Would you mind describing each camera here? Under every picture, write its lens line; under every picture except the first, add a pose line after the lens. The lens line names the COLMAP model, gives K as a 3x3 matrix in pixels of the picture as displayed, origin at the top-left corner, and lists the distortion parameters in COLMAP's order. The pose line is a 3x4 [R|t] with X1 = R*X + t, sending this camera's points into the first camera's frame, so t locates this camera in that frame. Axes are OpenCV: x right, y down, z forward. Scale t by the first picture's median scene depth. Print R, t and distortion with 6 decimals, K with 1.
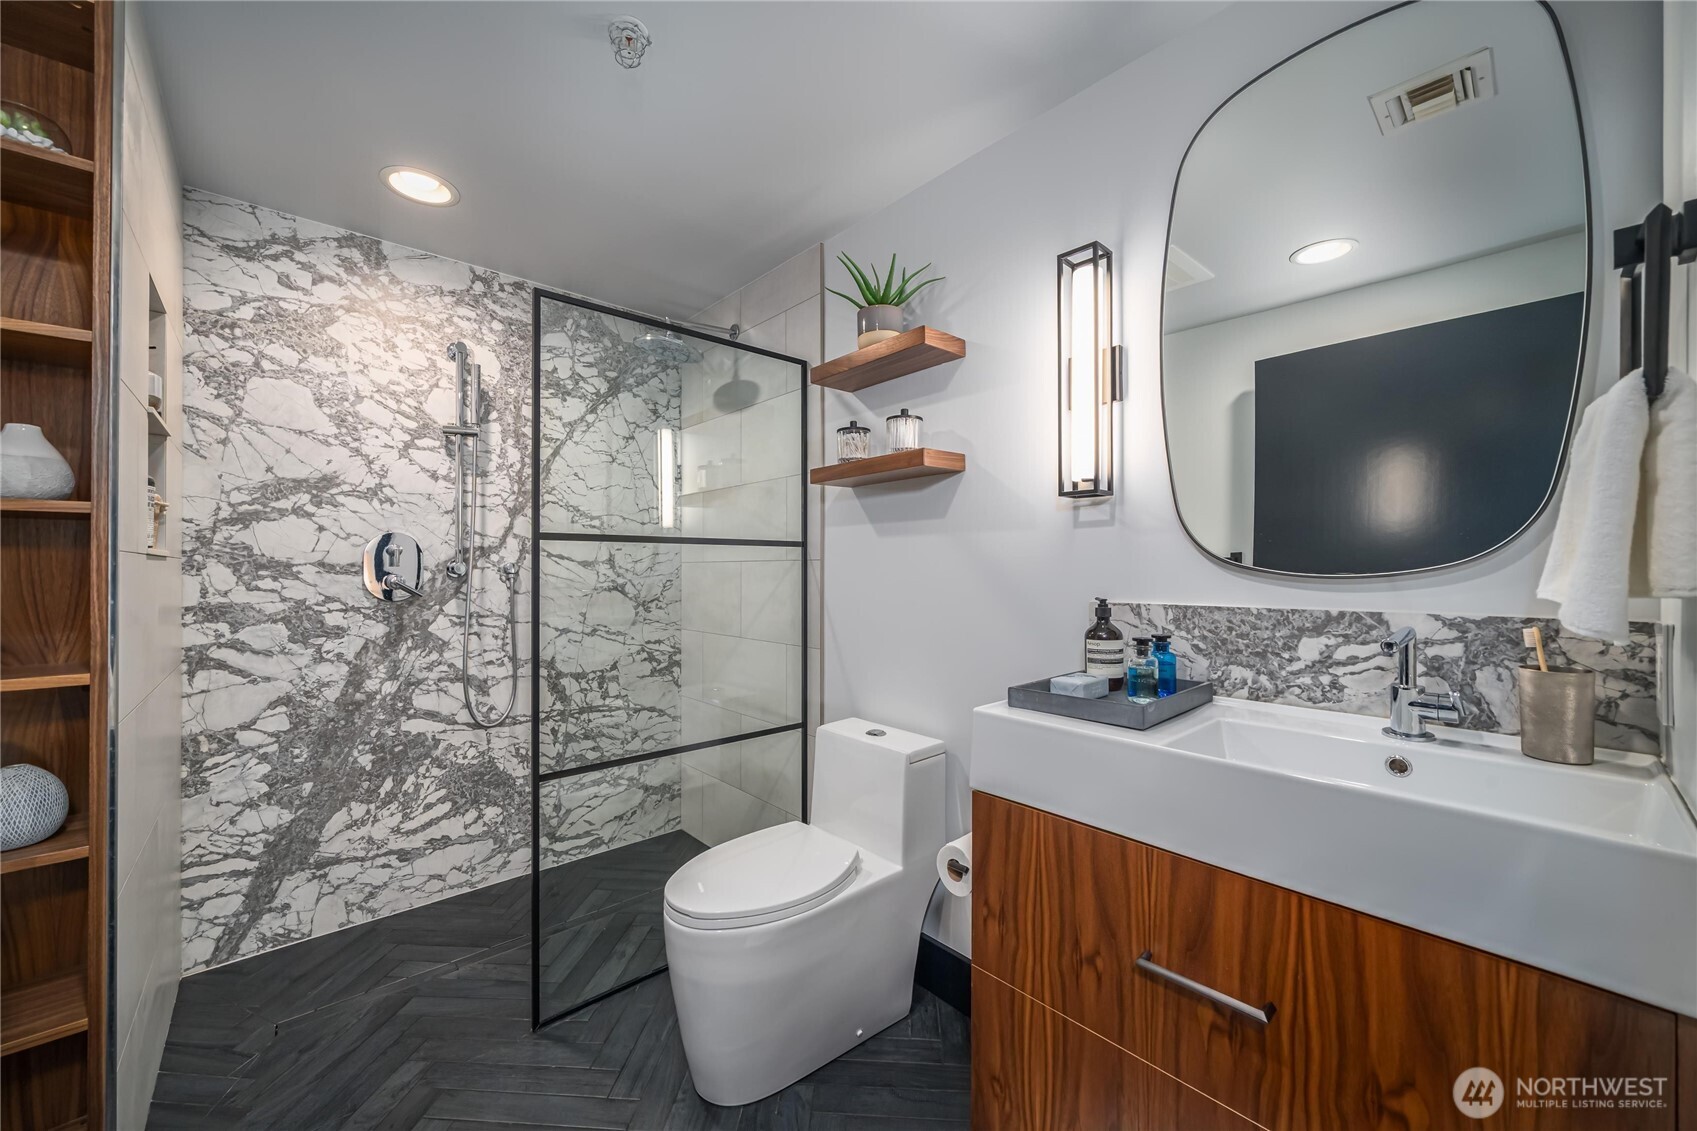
lens RADIAL K [[652.5, 0, 846.4], [0, 652.5, 566.6], [0, 0, 1]] dist [-0.002395, -0.000038]
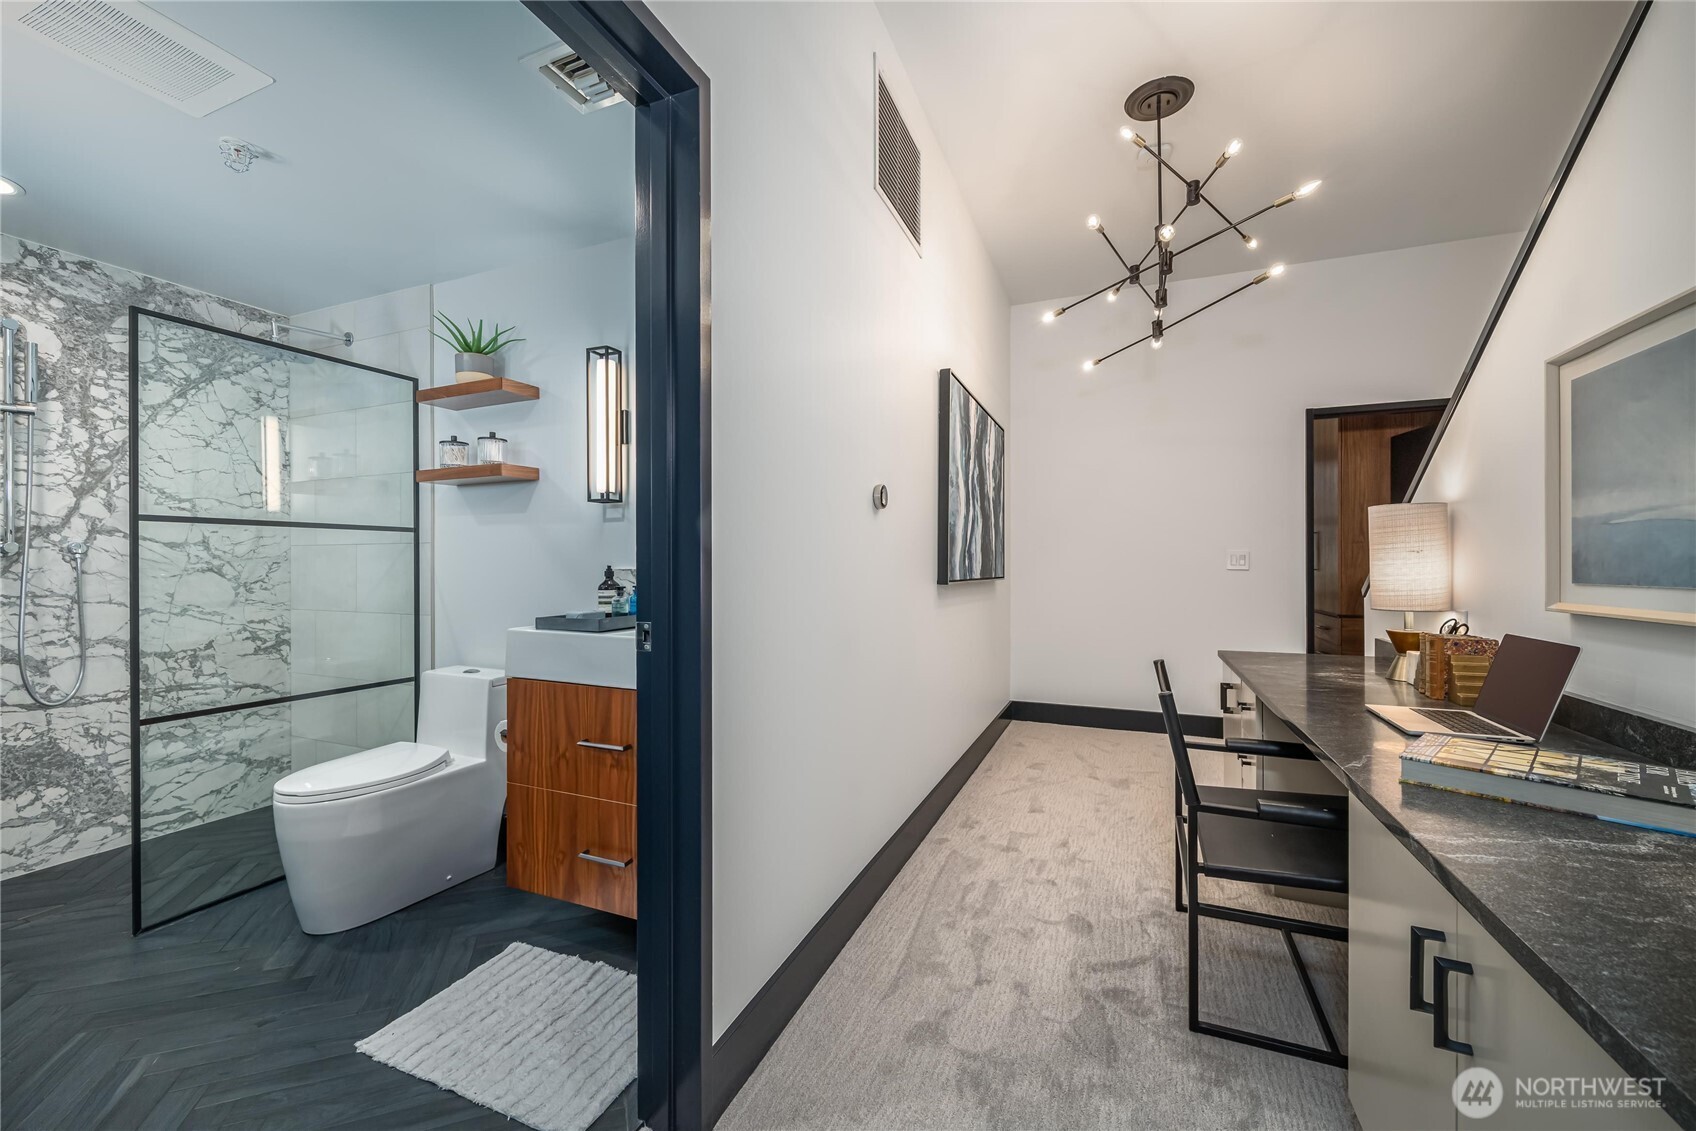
lens RADIAL K [[679.9, 0, 843.9], [0, 679.9, 565.7], [0, 0, 1]] dist [0.000329, -0.000435]
pose [[0.907984, -0.001758, 0.419001, 0.118345], [-0.001341, 0.999974, 0.007101, 0.020519], [-0.419002, -0.007010, 0.907958, -0.448128]]
